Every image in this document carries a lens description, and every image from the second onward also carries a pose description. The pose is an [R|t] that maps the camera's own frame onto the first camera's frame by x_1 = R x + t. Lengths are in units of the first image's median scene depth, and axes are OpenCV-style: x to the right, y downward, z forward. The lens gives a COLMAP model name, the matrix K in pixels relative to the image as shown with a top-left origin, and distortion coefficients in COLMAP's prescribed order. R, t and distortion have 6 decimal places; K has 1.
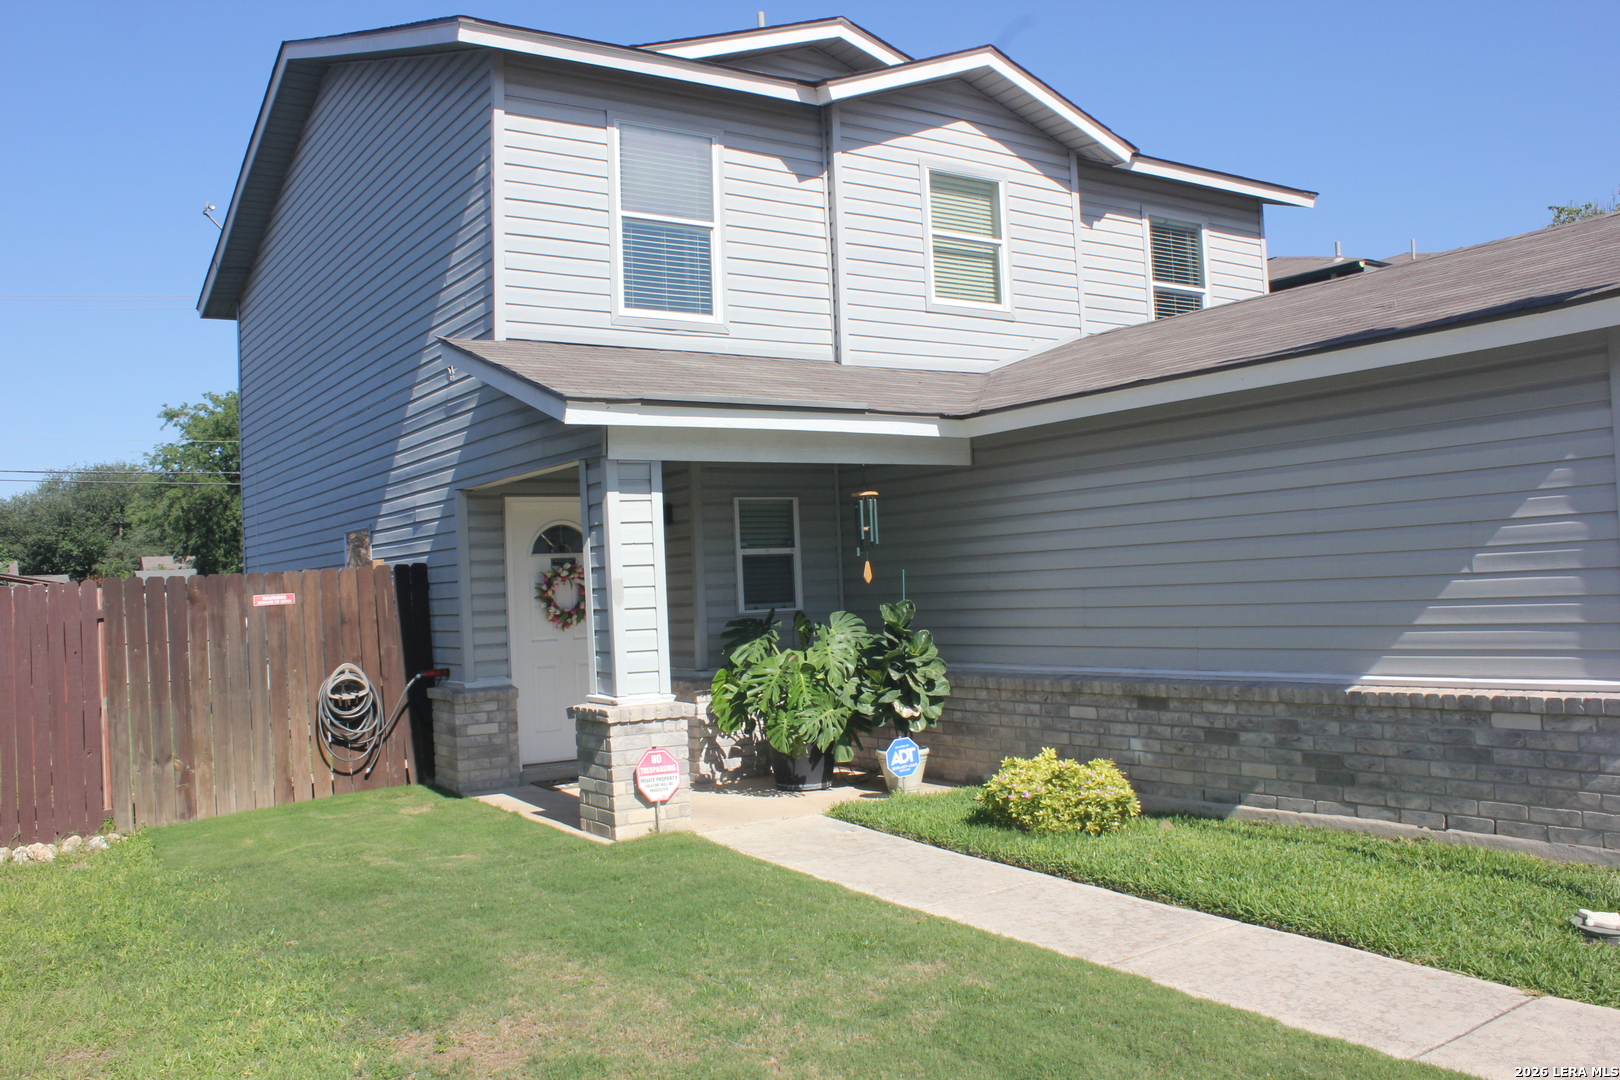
lens RADIAL K [[1364.4, 0, 808.5], [0, 1364.4, 547.6], [0, 0, 1]] dist [-0.111137, 0.032452]
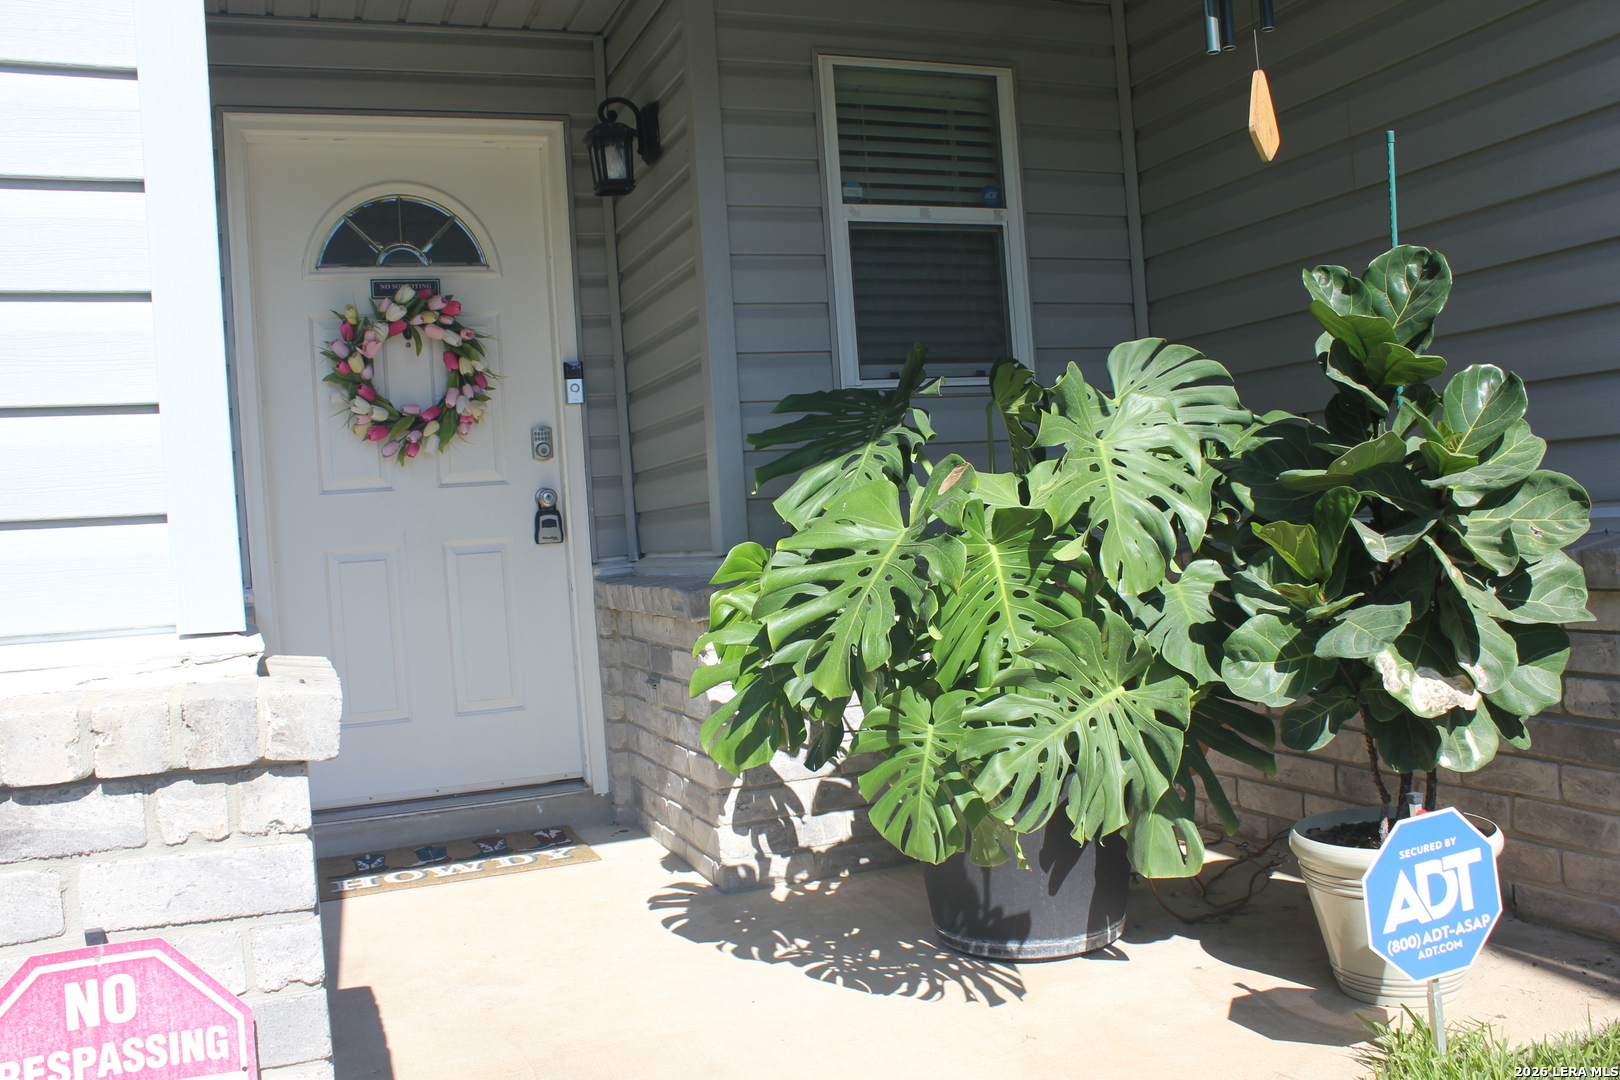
lens RADIAL K [[1364.4, 0, 824.8], [0, 1364.4, 542.3], [0, 0, 1]] dist [-0.111137, 0.032452]
pose [[0.979134, -0.021436, -0.202083, 0.014781], [0.031907, 0.998303, 0.048704, 0.077360], [0.200696, -0.054136, 0.978157, 0.733401]]
